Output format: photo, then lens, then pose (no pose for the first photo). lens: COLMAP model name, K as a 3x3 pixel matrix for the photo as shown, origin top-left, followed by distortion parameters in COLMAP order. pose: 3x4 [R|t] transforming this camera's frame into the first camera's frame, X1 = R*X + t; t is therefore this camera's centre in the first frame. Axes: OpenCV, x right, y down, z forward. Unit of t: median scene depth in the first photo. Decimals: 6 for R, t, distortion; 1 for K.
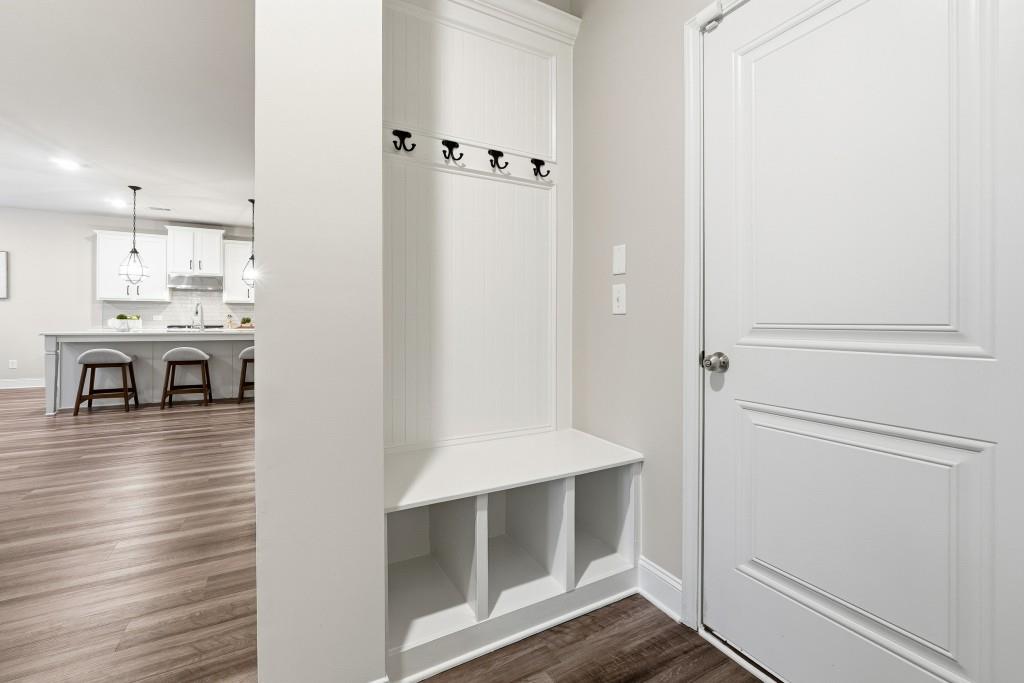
lens RADIAL K [[435.1, 0, 511.2], [0, 435.1, 322.8], [0, 0, 1]] dist [-0.012101, 0.003574]
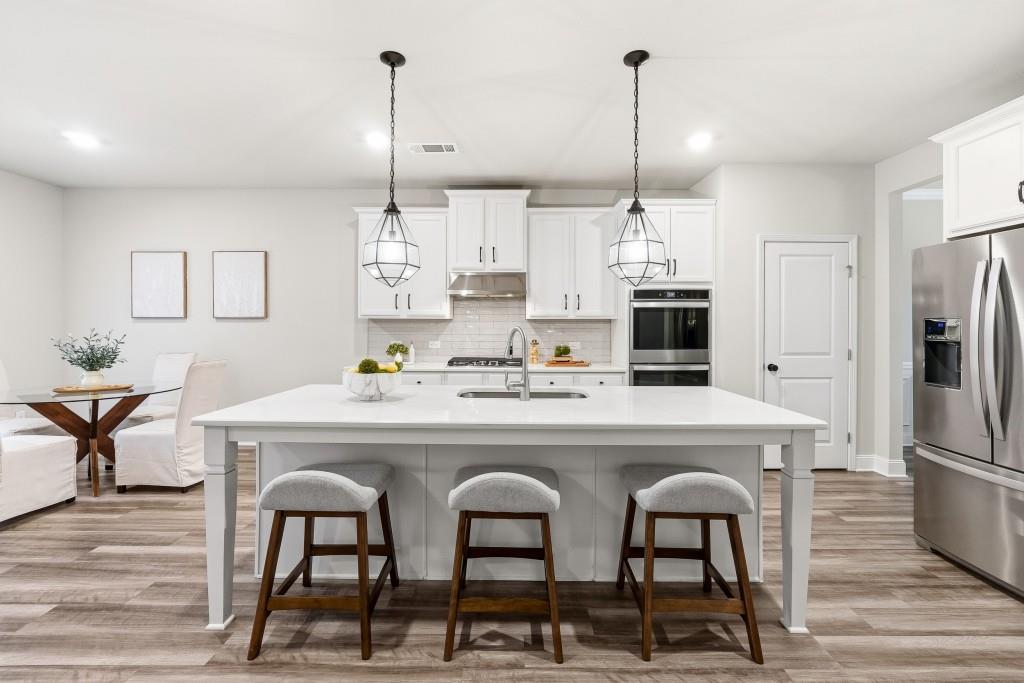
lens RADIAL K [[435.1, 0, 522.7], [0, 435.1, 326.7], [0, 0, 1]] dist [-0.012101, 0.003574]
pose [[0.885954, 0.000553, -0.463772, -0.425105], [0.000002, 0.999999, 0.001195, -0.038825], [0.463772, -0.001060, 0.885954, 0.516372]]
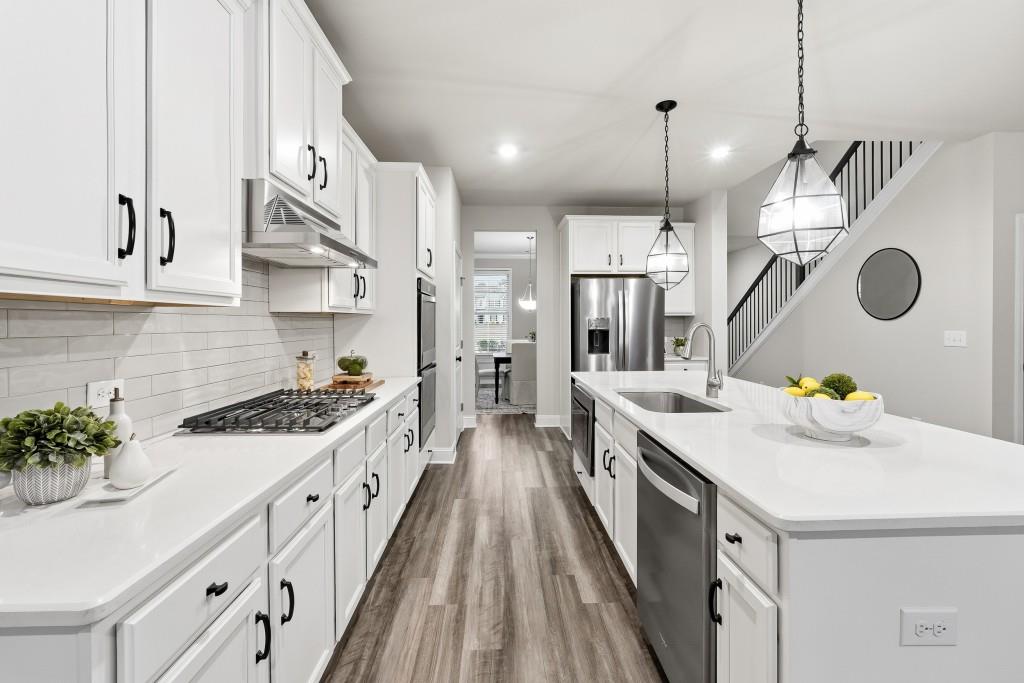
lens RADIAL K [[435.1, 0, 506.3], [0, 435.1, 323.8], [0, 0, 1]] dist [-0.012101, 0.003574]
pose [[0.452257, -0.006671, 0.891863, -0.920206], [-0.001478, 0.999965, 0.008229, -0.043061], [-0.891886, -0.005039, 0.452231, 0.788572]]
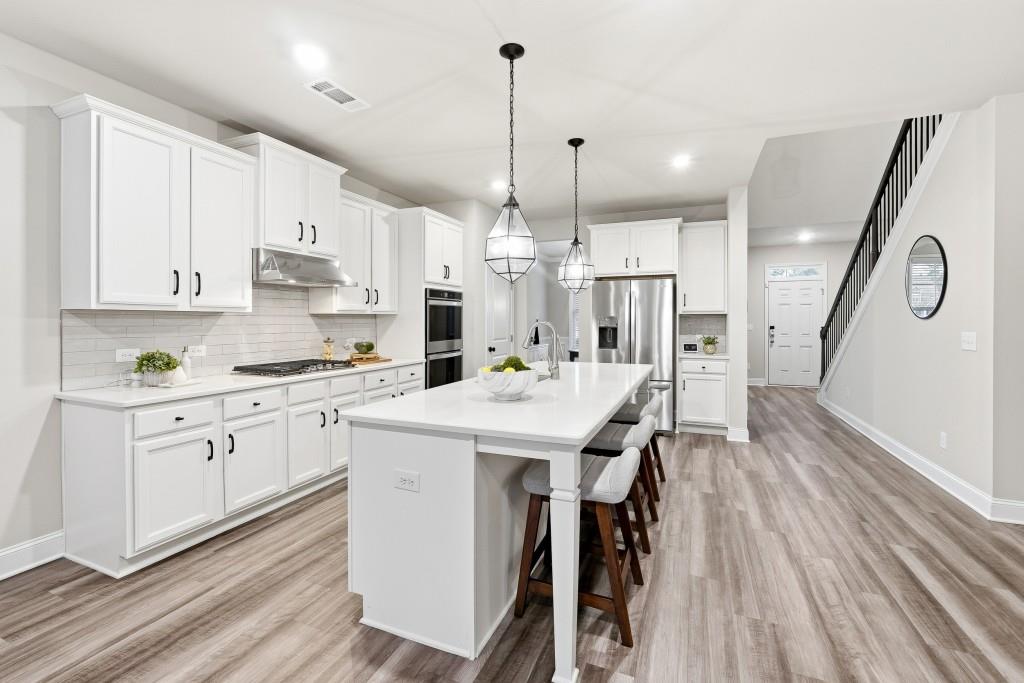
lens RADIAL K [[435.1, 0, 510.1], [0, 435.1, 320.2], [0, 0, 1]] dist [-0.012101, 0.003574]
pose [[0.781587, -0.002581, 0.623791, -0.858465], [-0.001648, 0.999979, 0.006203, -0.044603], [-0.623794, -0.005877, 0.781567, 0.507871]]
